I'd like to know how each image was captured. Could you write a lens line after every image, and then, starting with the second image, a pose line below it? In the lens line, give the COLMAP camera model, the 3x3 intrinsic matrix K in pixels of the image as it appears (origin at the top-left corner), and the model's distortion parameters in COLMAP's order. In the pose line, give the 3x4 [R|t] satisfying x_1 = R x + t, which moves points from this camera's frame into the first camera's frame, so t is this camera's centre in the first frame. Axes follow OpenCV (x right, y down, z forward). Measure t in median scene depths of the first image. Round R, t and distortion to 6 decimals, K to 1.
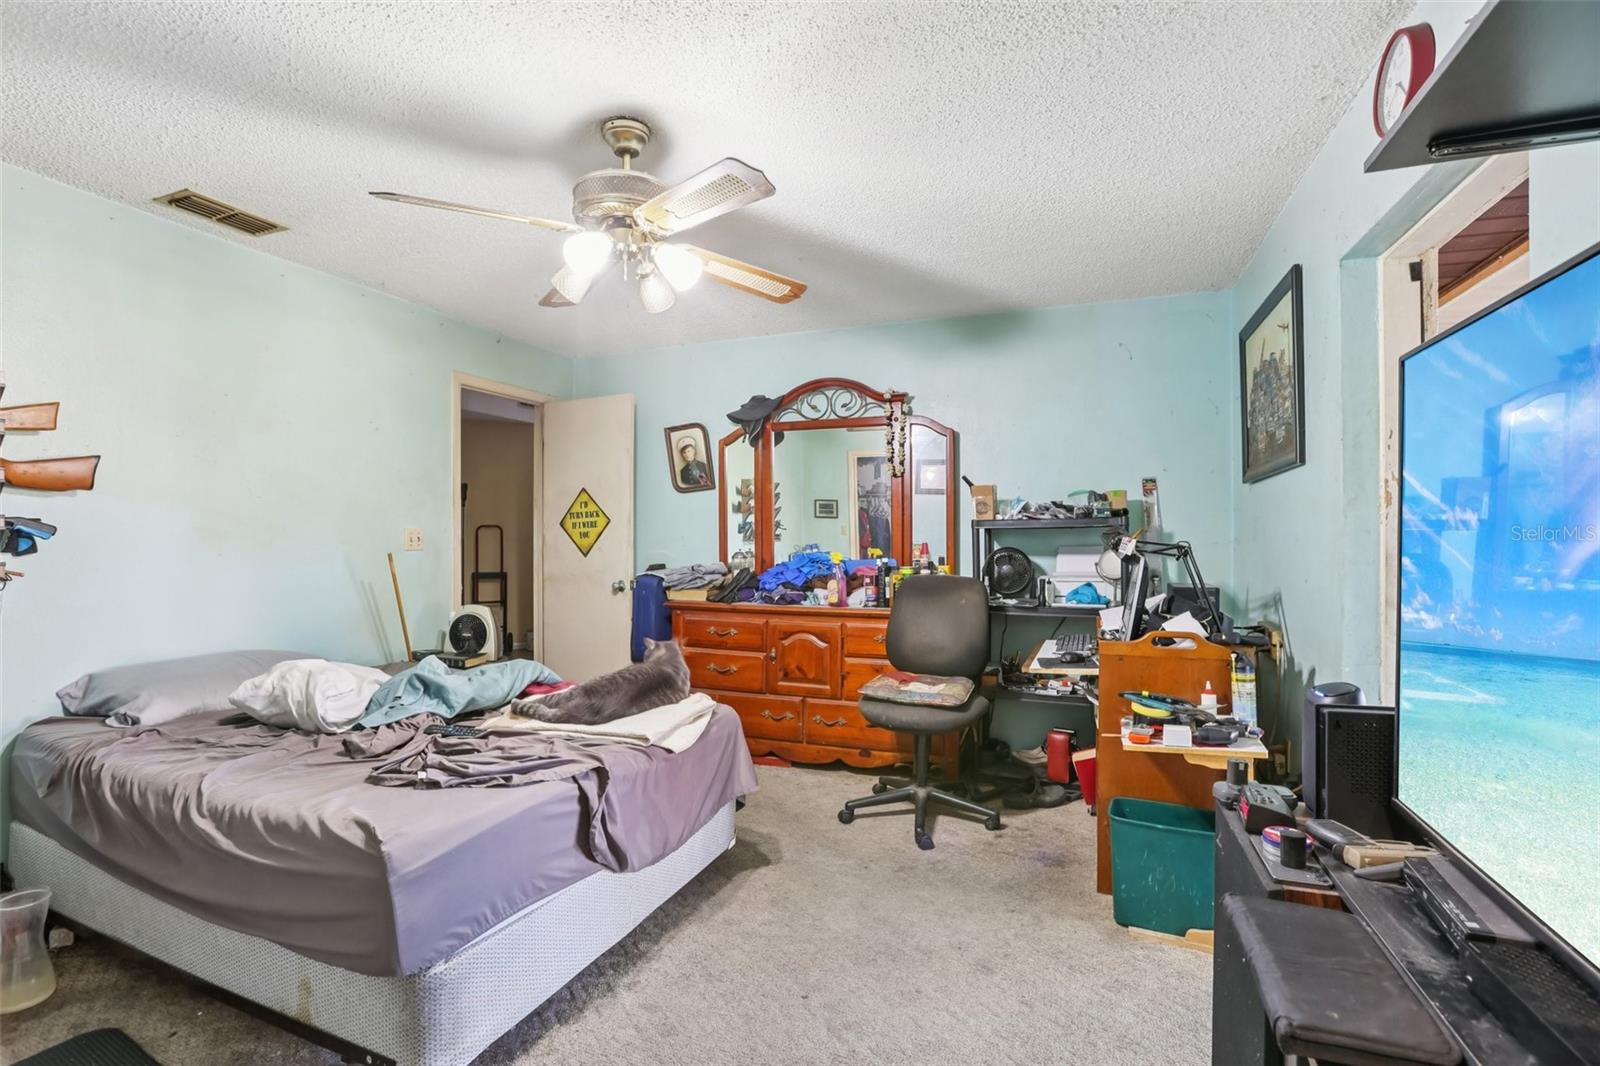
lens RADIAL K [[730.1, 0, 800.0], [0, 730.1, 533.0], [0, 0, 1]] dist [-0.041138, 0.000535]
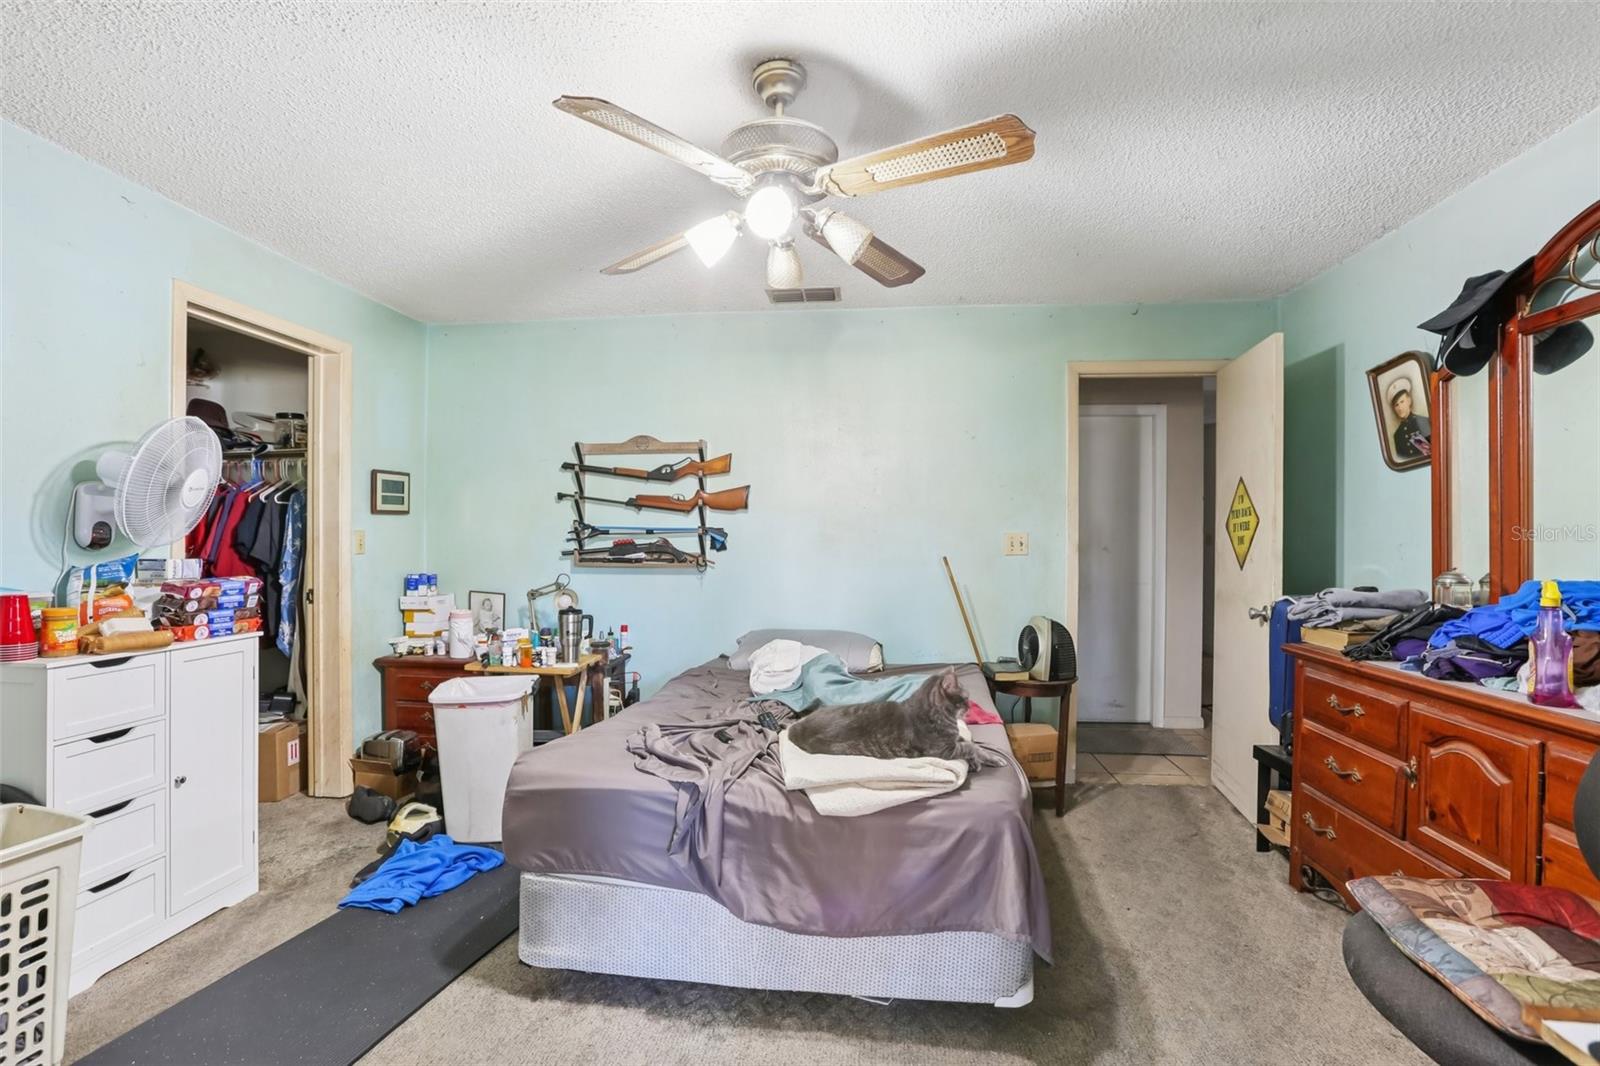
lens RADIAL K [[730.1, 0, 800.0], [0, 730.1, 533.0], [0, 0, 1]] dist [-0.041138, 0.000535]
pose [[0.255864, -0.005972, -0.966694, 0.332511], [-0.000773, 0.999979, -0.006382, 0.000461], [0.966712, 0.002380, 0.255854, 0.435244]]
